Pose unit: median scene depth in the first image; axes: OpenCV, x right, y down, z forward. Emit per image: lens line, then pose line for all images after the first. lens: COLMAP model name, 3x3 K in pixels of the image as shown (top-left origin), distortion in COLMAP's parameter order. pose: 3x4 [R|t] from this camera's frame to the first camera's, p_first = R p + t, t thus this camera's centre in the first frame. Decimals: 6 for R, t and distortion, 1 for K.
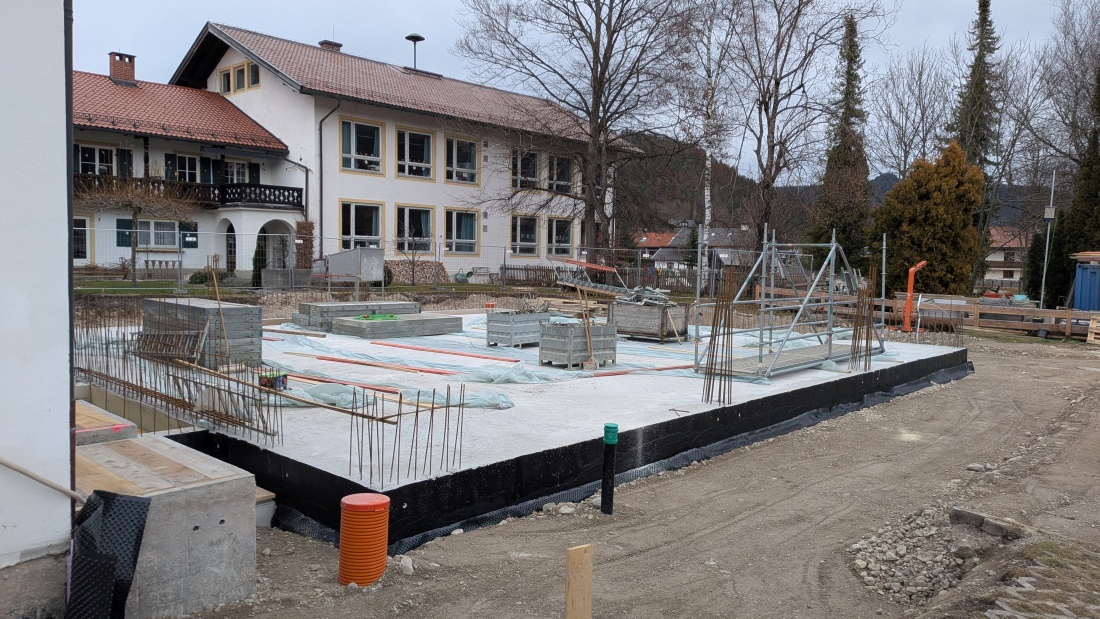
lens RADIAL K [[783.1, 0, 545.1], [0, 783.1, 306.4], [0, 0, 1]] dist [0.064287, -0.096446]
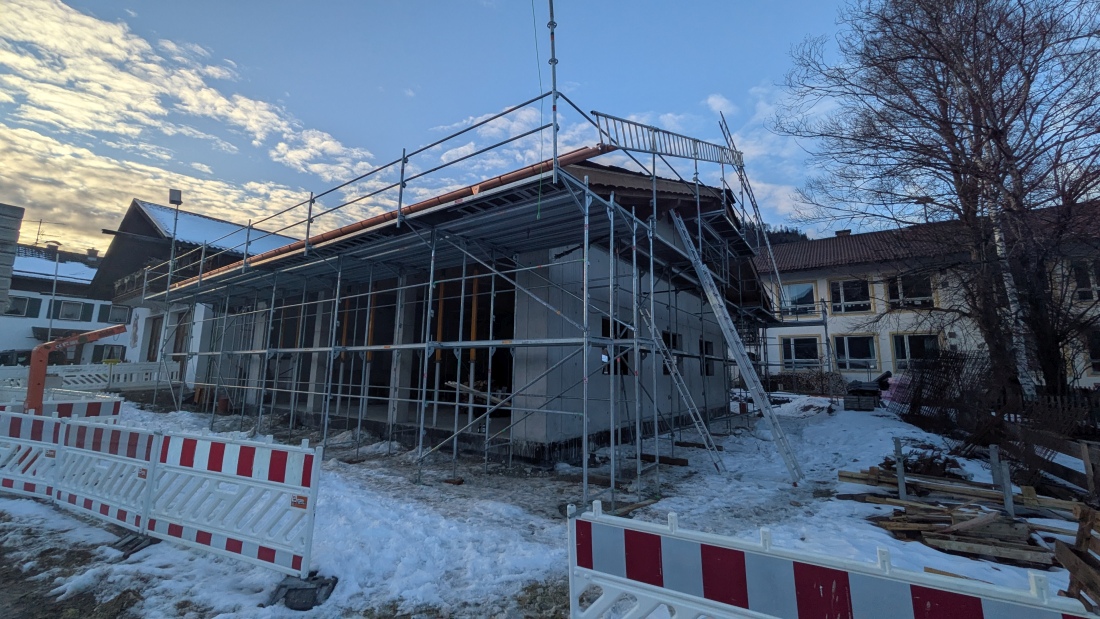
lens RADIAL K [[429.8, 0, 553.7], [0, 429.8, 310.5], [0, 0, 1]] dist [-0.004707, -0.000041]
pose [[0.152086, -0.155161, -0.976112, 0.498149], [-0.076322, 0.982808, -0.168117, -0.008815], [0.985416, 0.100067, 0.137629, 0.430237]]
